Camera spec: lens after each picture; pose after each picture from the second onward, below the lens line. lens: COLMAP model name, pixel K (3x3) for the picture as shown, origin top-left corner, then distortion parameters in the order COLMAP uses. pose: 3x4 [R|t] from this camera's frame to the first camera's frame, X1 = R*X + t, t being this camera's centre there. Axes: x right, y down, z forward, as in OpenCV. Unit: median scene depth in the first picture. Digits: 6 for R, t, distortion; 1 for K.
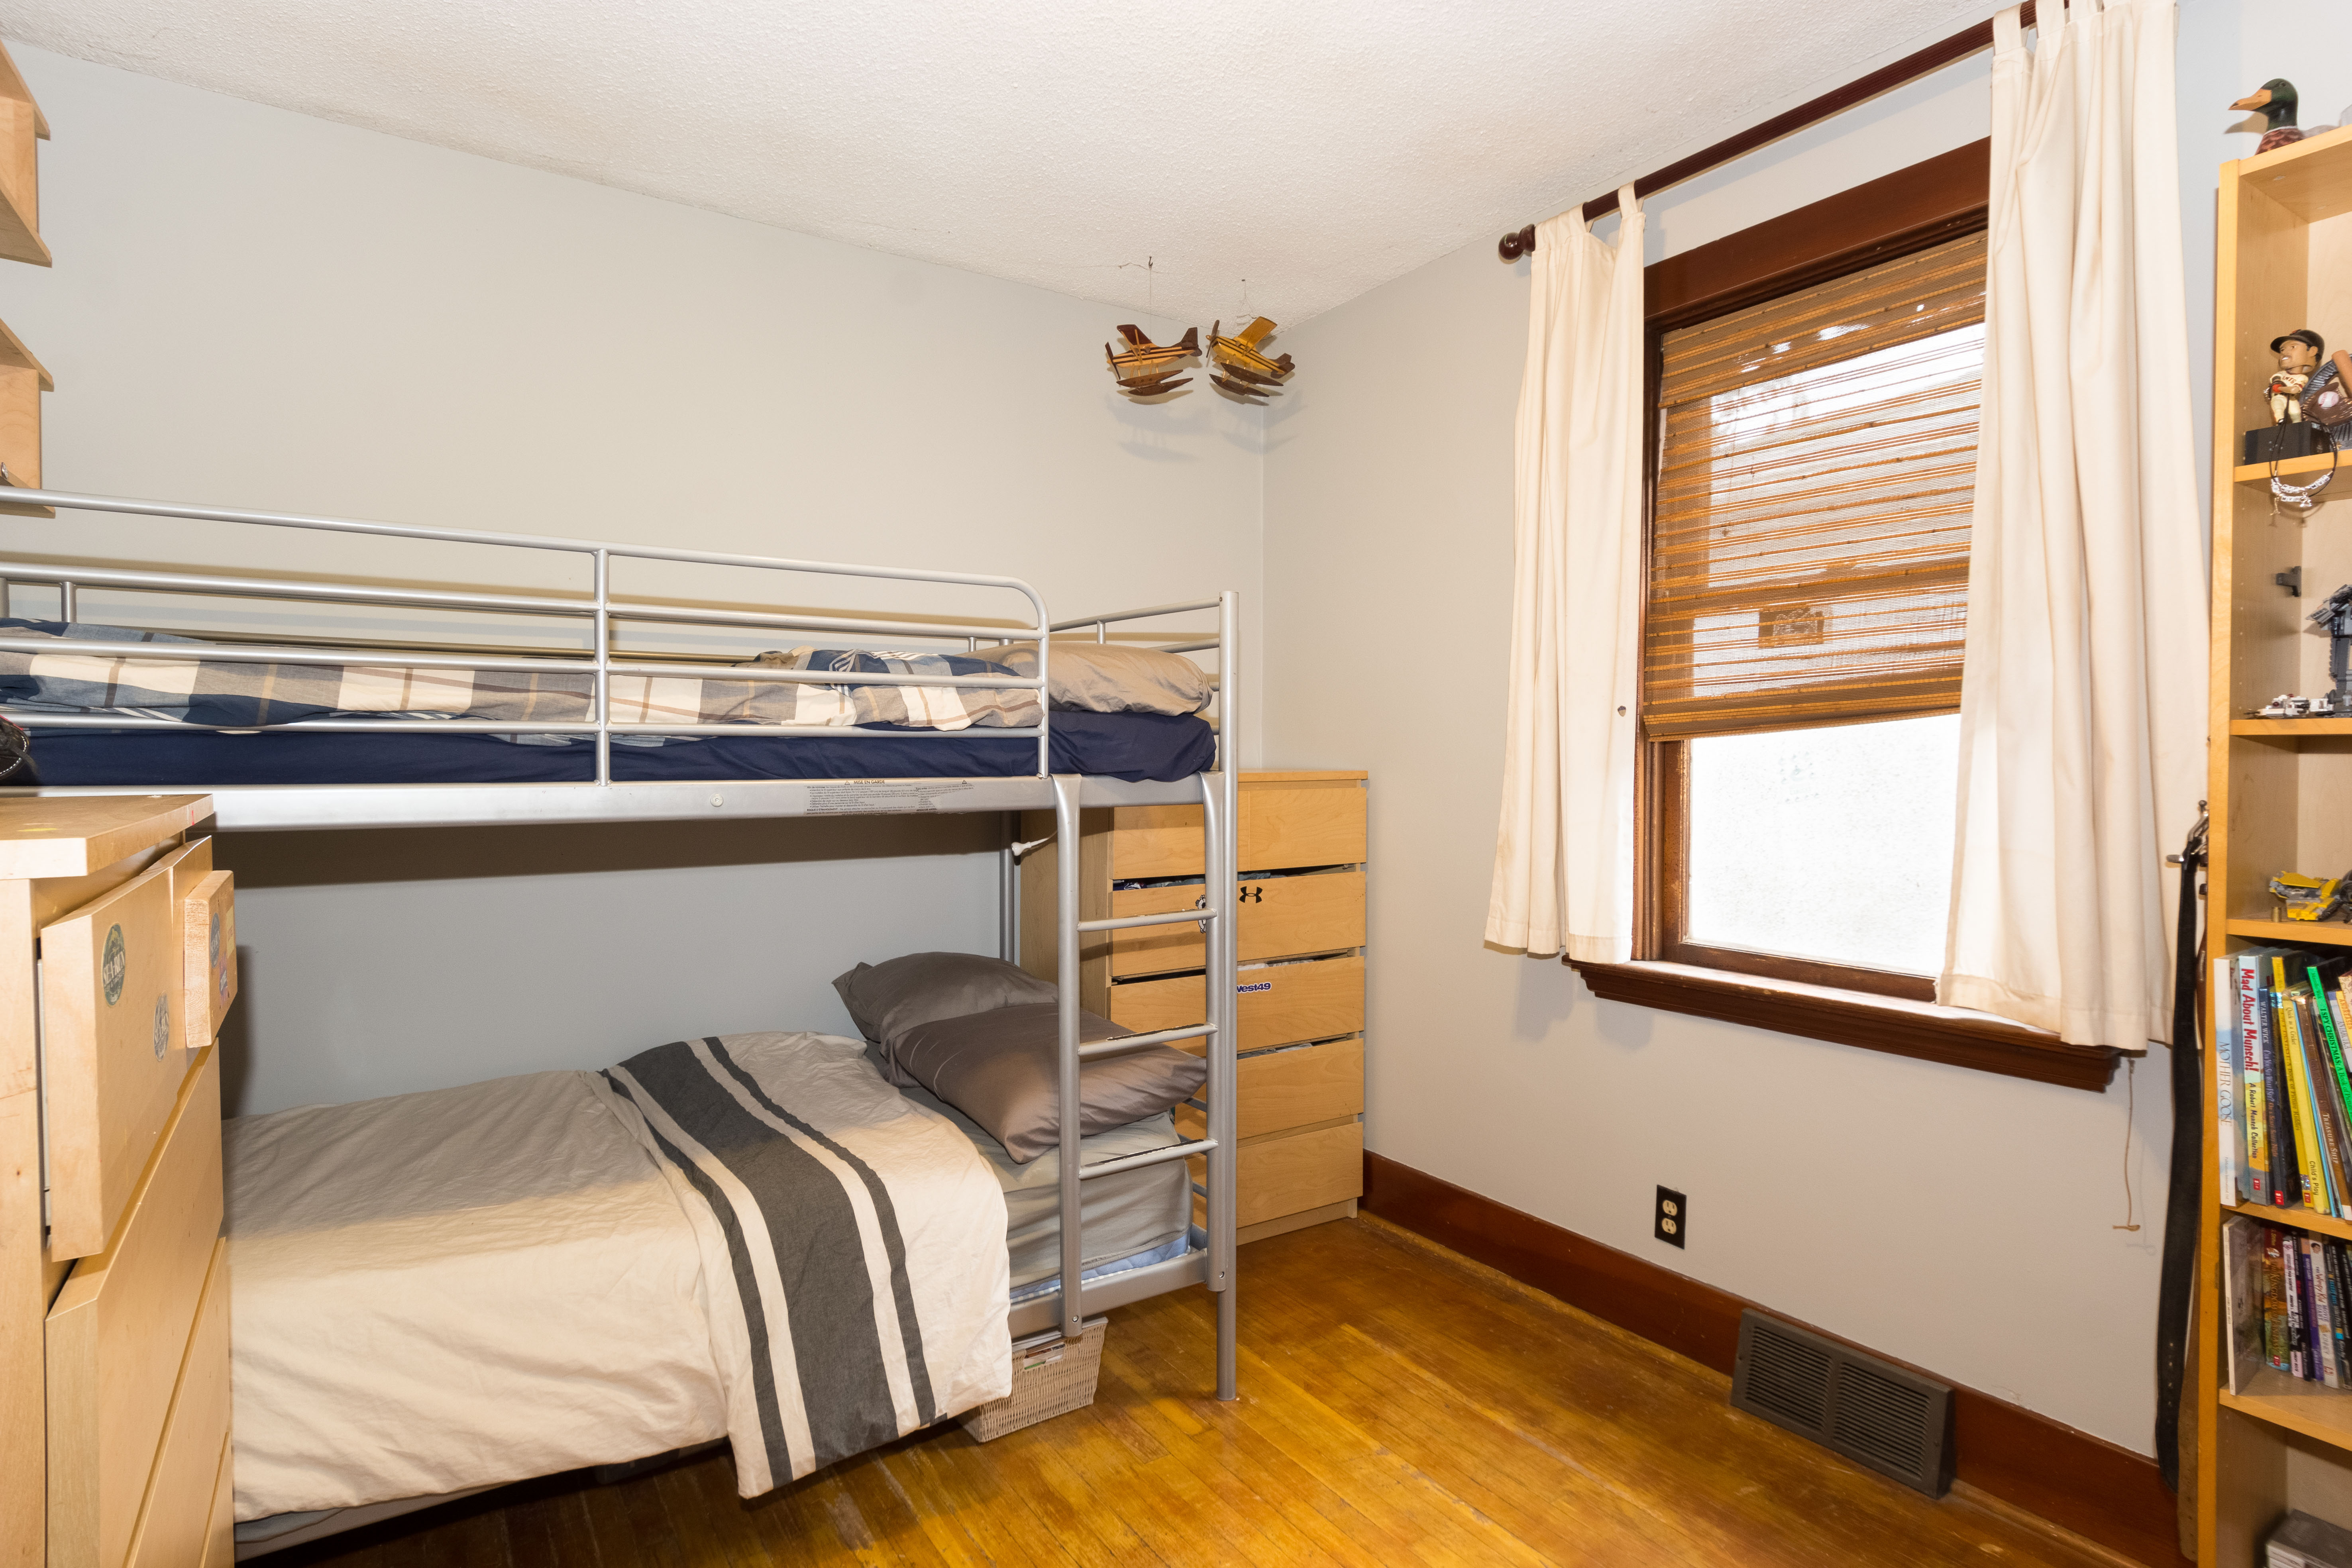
lens RADIAL K [[1233.2, 0, 1169.0], [0, 1233.2, 778.3], [0, 0, 1]] dist [0.020984, -0.014593]
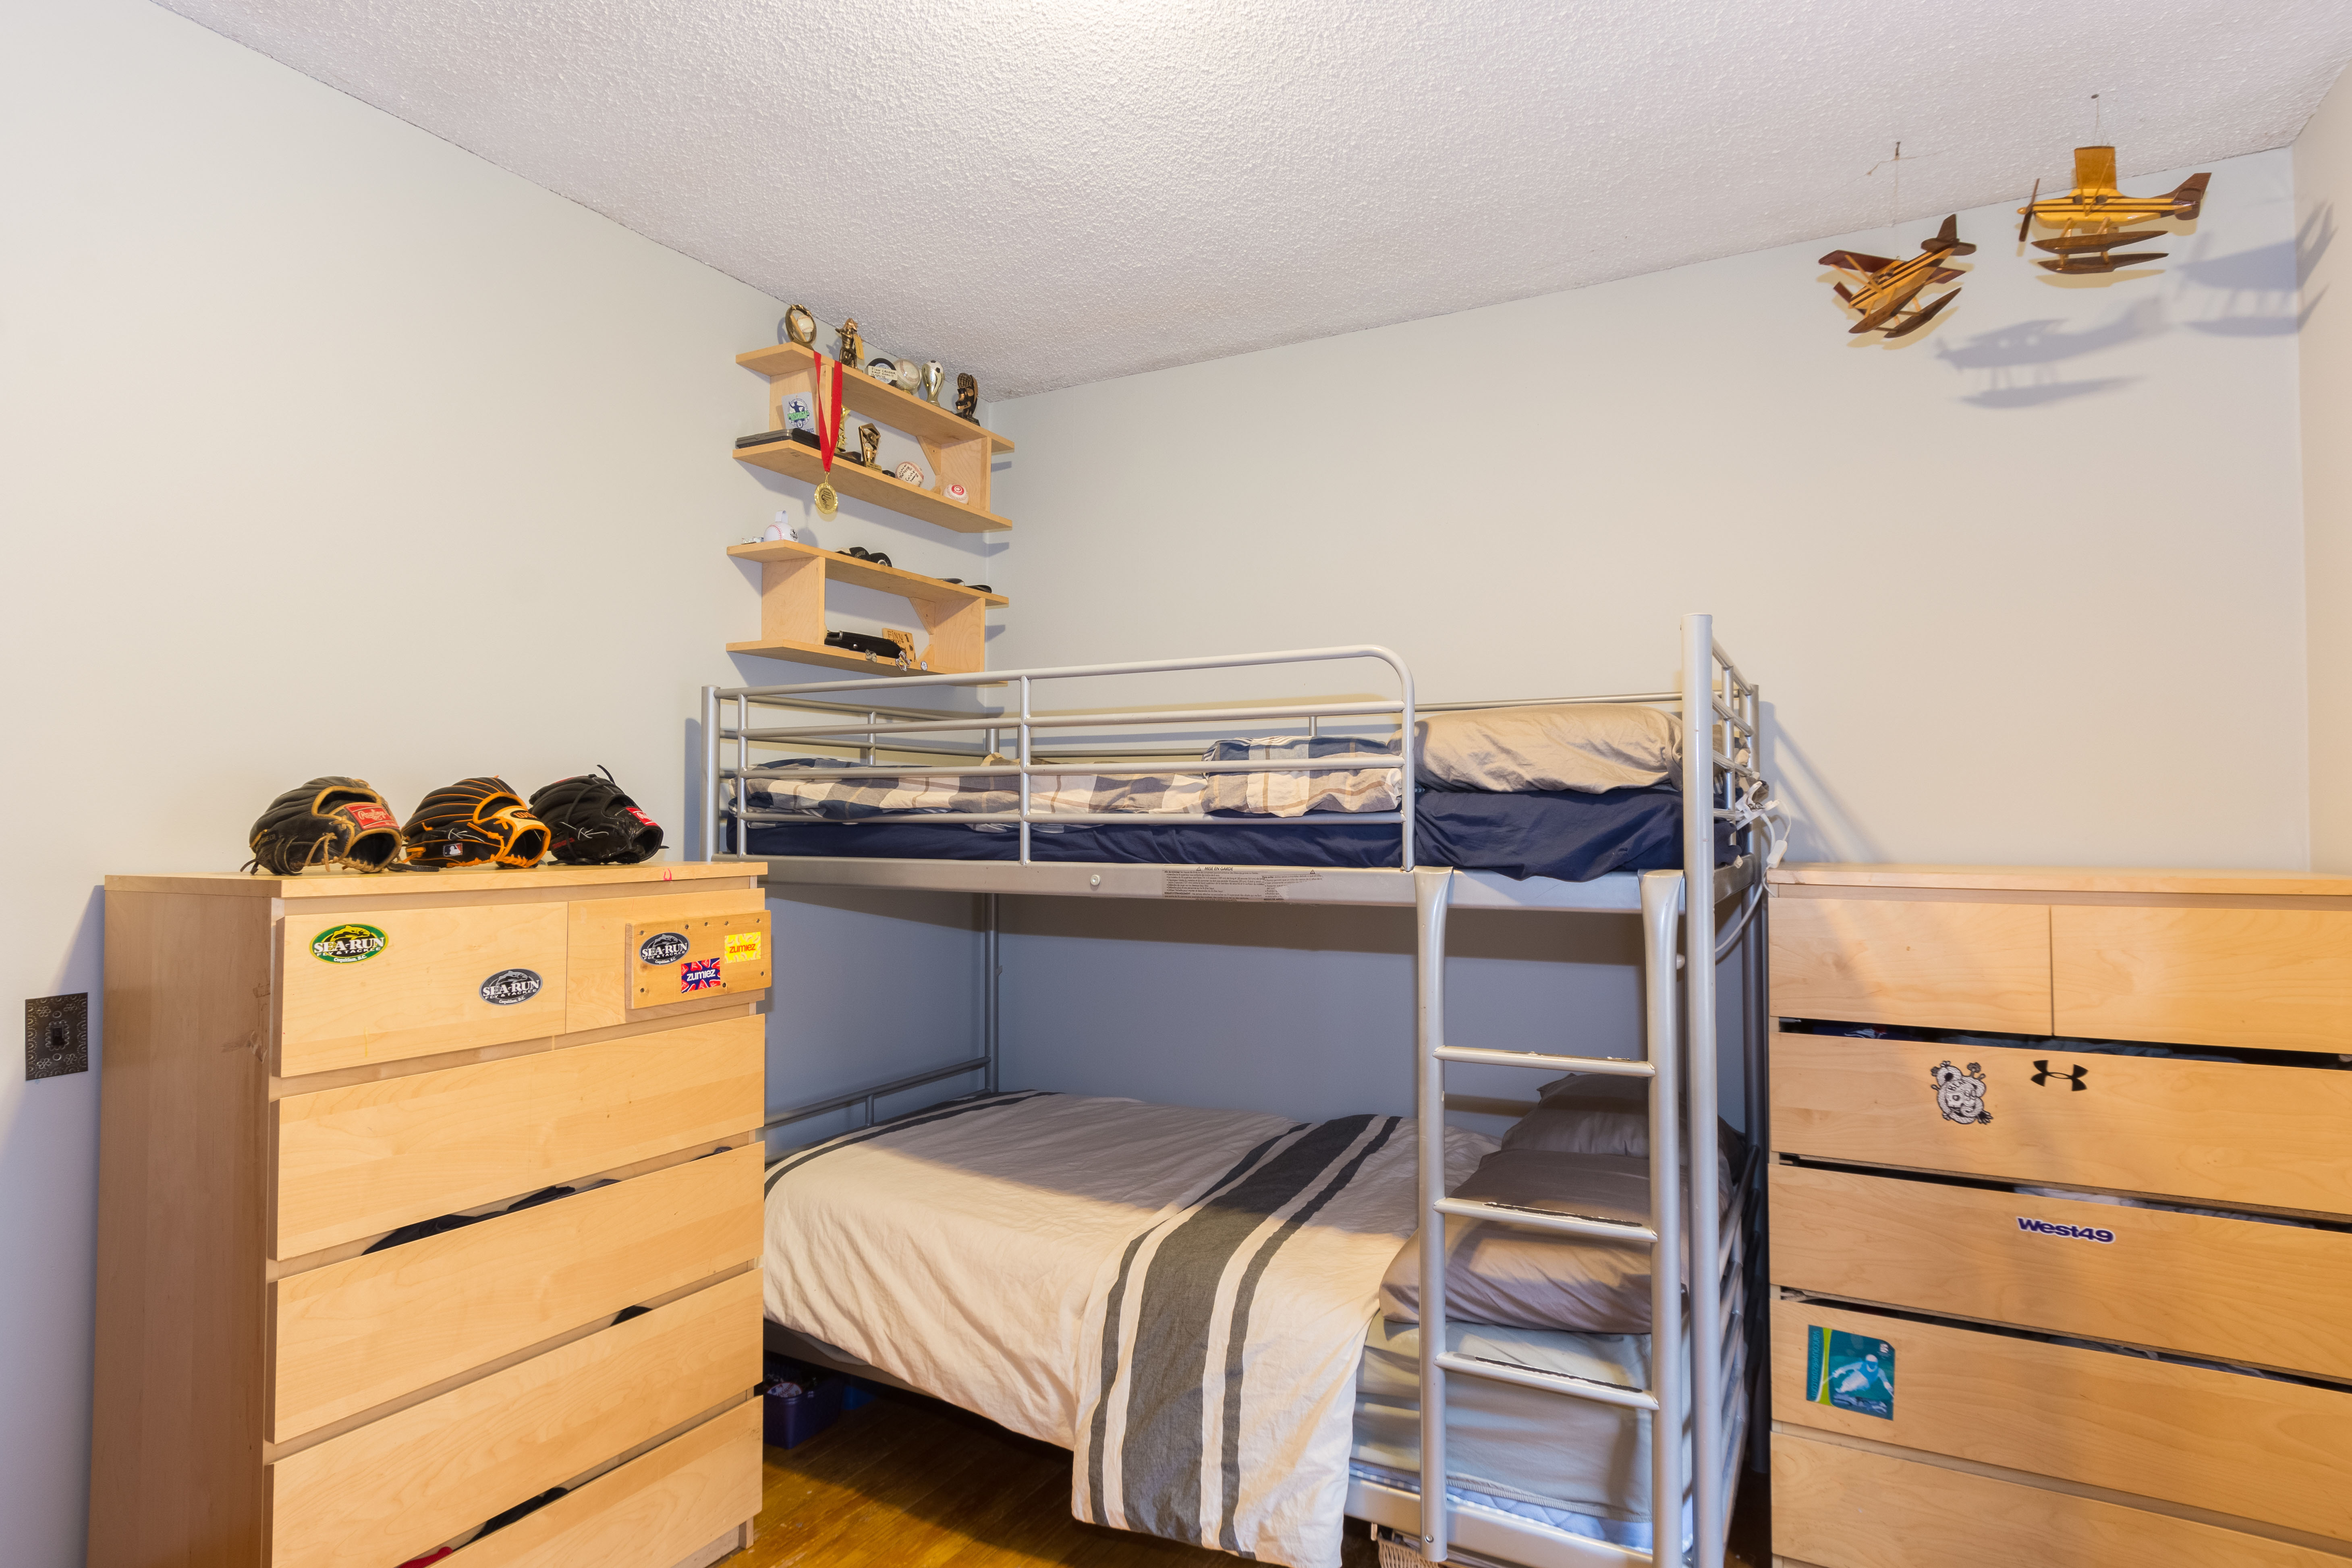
lens RADIAL K [[1233.3, 0, 1169.0], [0, 1233.3, 778.3], [0, 0, 1]] dist [0.020984, -0.014593]
pose [[0.467745, -0.034767, -0.883180, 0.623959], [-0.021895, 0.998464, -0.050901, -0.018330], [0.883592, 0.043146, 0.466265, 0.481828]]
